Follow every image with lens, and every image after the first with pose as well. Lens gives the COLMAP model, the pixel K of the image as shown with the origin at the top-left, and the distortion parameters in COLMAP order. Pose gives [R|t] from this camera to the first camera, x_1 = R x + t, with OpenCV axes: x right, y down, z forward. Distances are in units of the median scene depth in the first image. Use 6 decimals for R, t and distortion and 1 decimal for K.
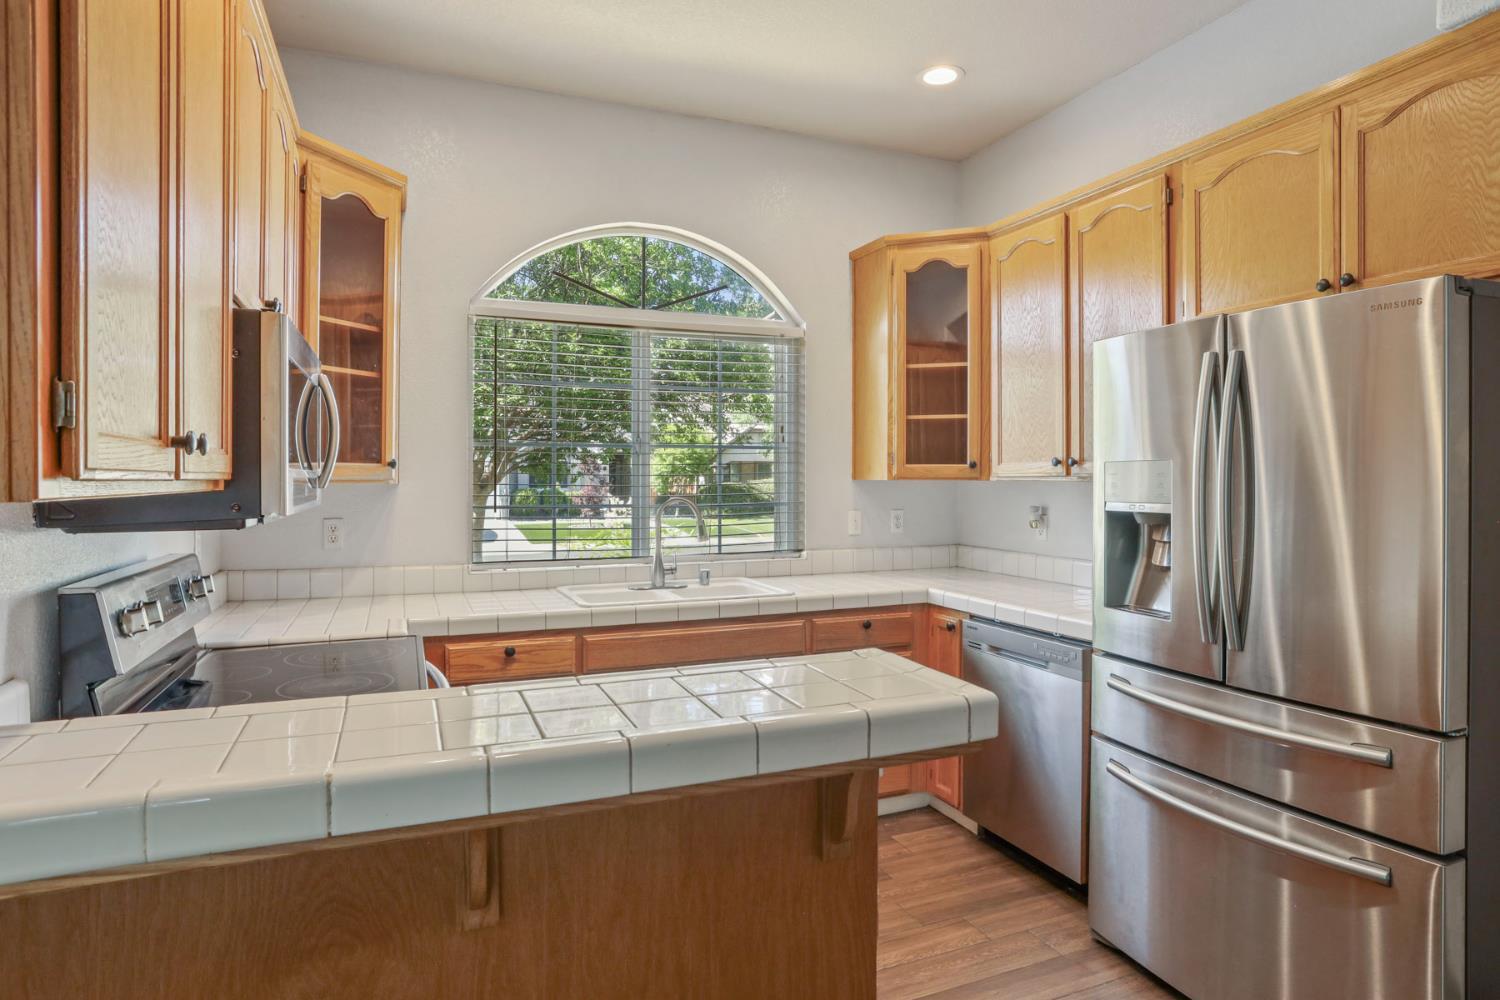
lens RADIAL K [[850.5, 0, 747.3], [0, 850.5, 490.4], [0, 0, 1]] dist [-0.042498, 0.017001]
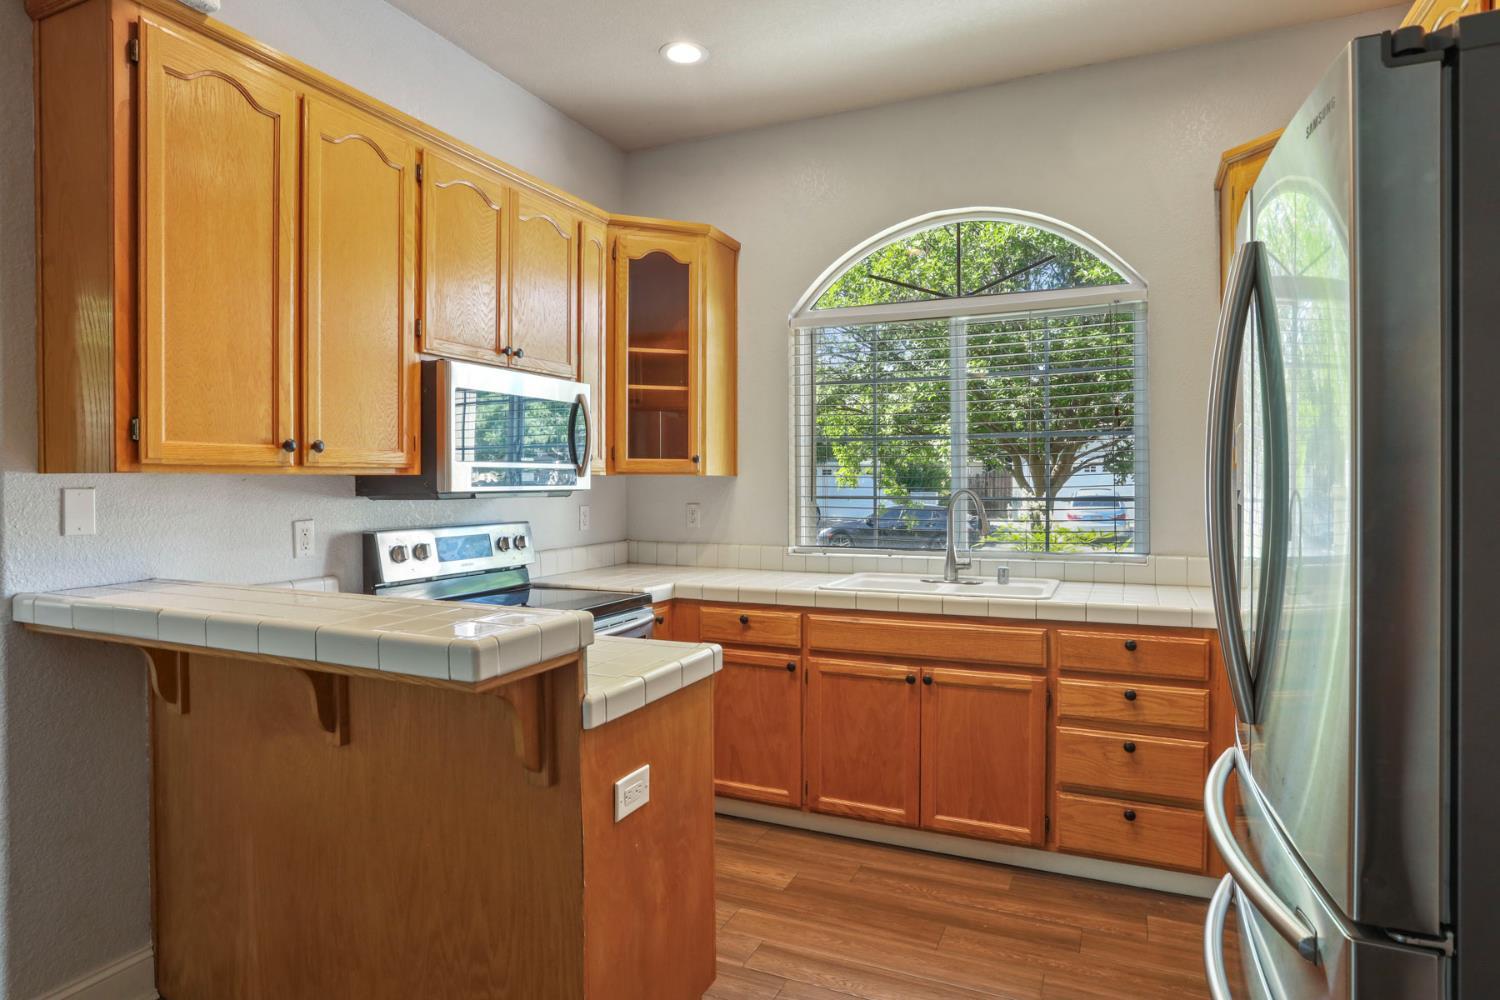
lens RADIAL K [[850.5, 0, 741.4], [0, 850.5, 493.8], [0, 0, 1]] dist [-0.042498, 0.017001]
pose [[0.670623, 0.006918, -0.741766, 0.515259], [-0.006312, 0.999974, 0.003619, 0.013533], [0.741771, 0.002255, 0.670649, 0.195805]]
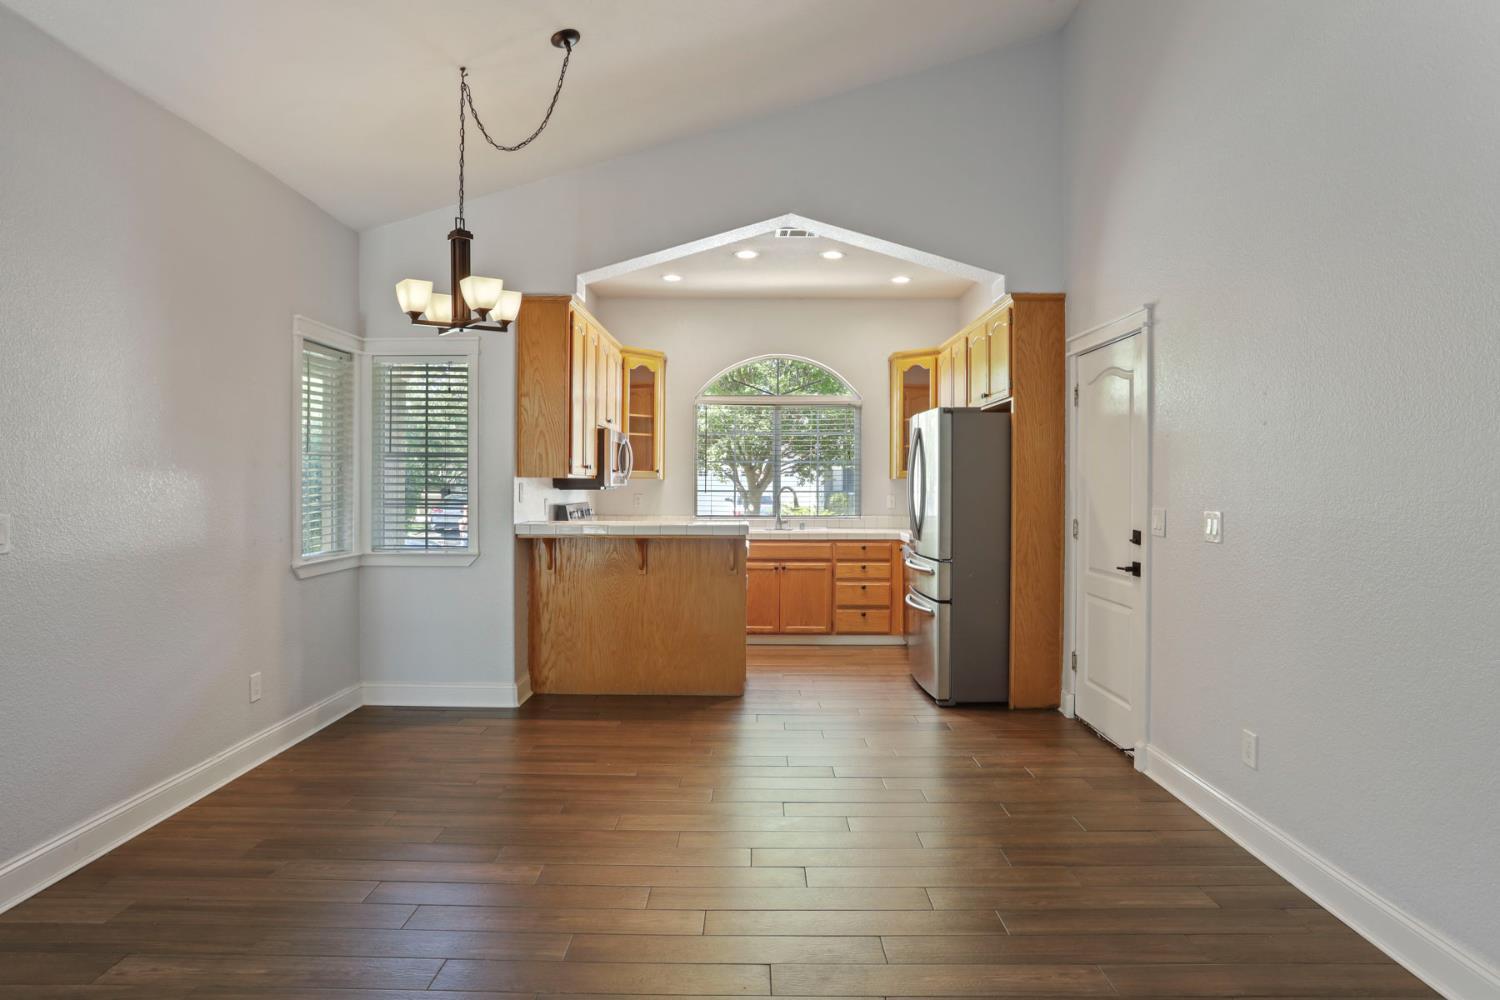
lens RADIAL K [[904.4, 0, 746.9], [0, 904.4, 496.4], [0, 0, 1]] dist [-0.004634, -0.000125]
pose [[0.919399, 0.008497, -0.393234, 0.793177], [-0.008952, 0.999960, 0.000677, 0.035520], [0.393224, 0.002897, 0.919438, -1.222884]]
